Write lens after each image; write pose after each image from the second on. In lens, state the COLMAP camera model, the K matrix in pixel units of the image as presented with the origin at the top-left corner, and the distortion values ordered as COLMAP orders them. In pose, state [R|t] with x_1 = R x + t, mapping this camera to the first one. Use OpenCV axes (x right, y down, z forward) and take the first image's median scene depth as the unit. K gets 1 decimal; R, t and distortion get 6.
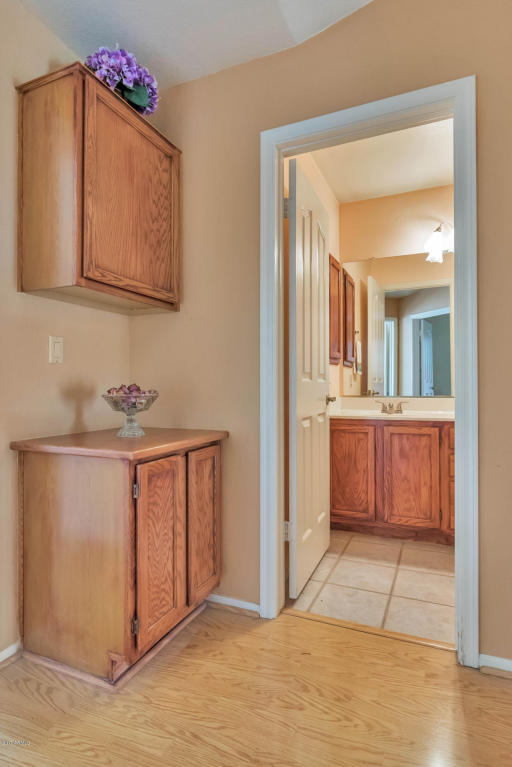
lens RADIAL K [[420.1, 0, 255.6], [0, 420.1, 383.7], [0, 0, 1]] dist [0.000969, 0.000093]
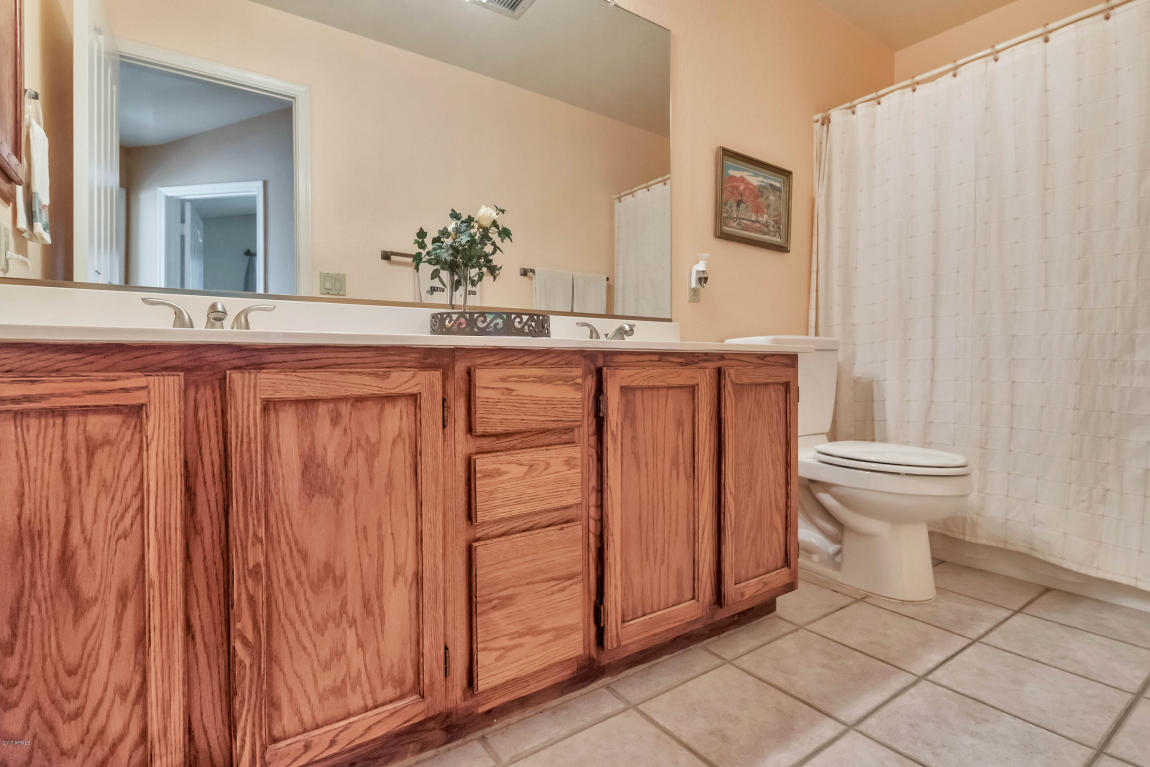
lens RADIAL K [[562.2, 0, 572.3], [0, 562.2, 374.1], [0, 0, 1]] dist [0.001089, -0.000979]
pose [[0.513280, -0.015341, 0.858084, 0.141992], [-0.005089, 0.999768, 0.020918, 0.096287], [-0.858206, -0.015103, 0.513083, 0.696399]]
